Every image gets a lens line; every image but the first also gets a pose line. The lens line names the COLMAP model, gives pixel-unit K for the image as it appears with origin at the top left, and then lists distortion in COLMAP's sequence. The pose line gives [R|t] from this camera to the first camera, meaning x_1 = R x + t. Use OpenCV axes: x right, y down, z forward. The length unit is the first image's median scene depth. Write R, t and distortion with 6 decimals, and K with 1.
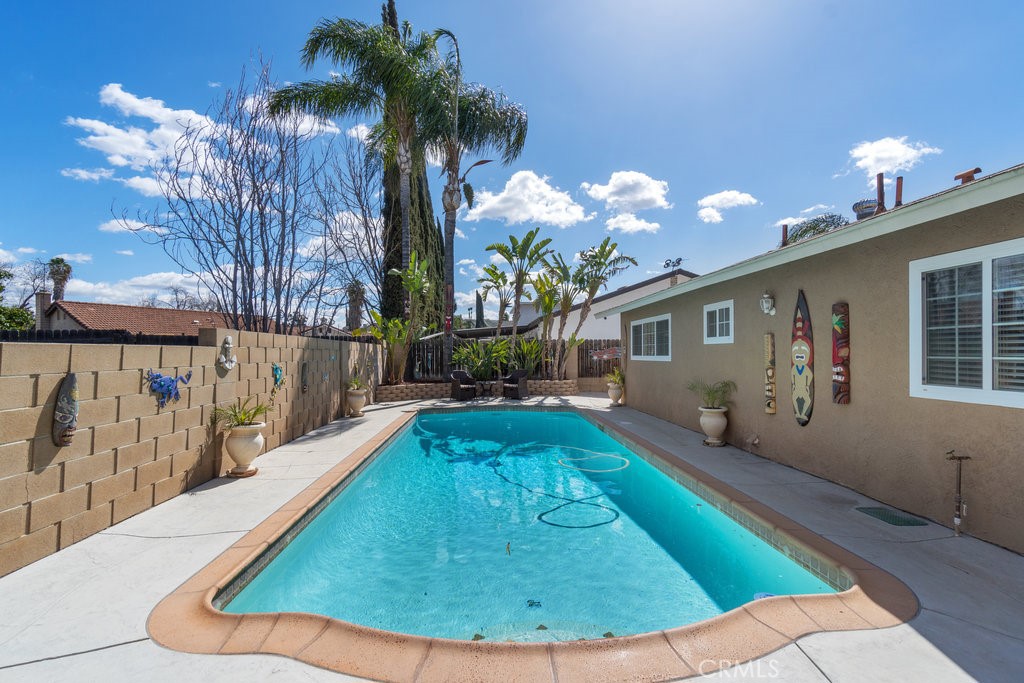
lens RADIAL K [[426.4, 0, 512.0], [0, 426.4, 341.5], [0, 0, 1]] dist [-0.000685, -0.000075]
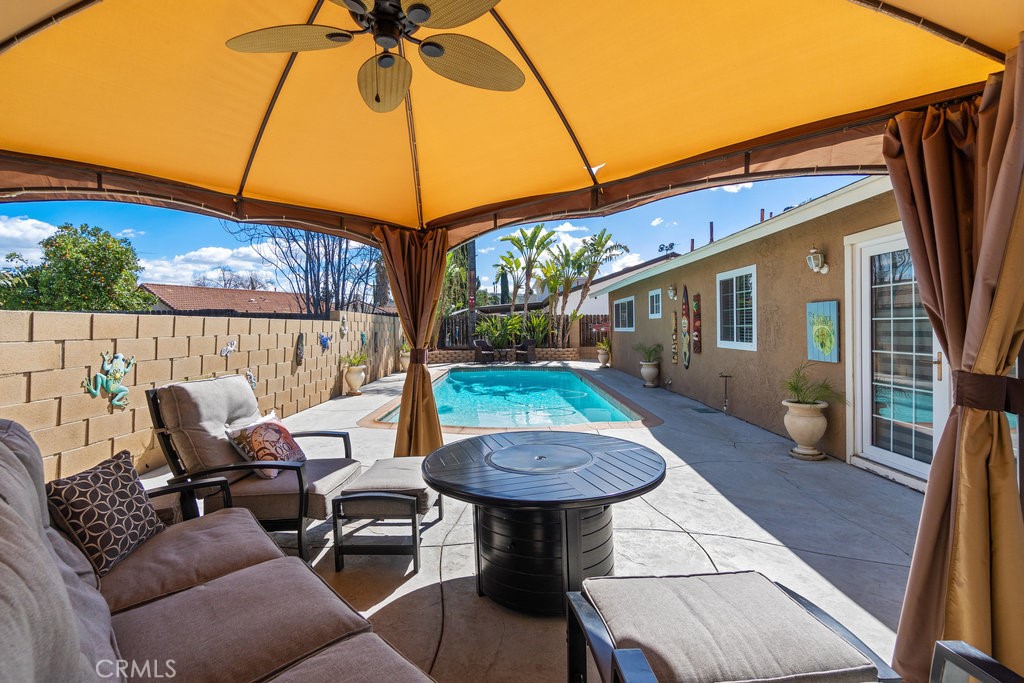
lens RADIAL K [[426.4, 0, 512.0], [0, 426.4, 341.5], [0, 0, 1]] dist [-0.000685, -0.000075]
pose [[0.998323, 0.000204, -0.057897, 0.039548], [0.003269, 0.998199, 0.059893, -0.002345], [0.057805, -0.059981, 0.996524, -0.238899]]
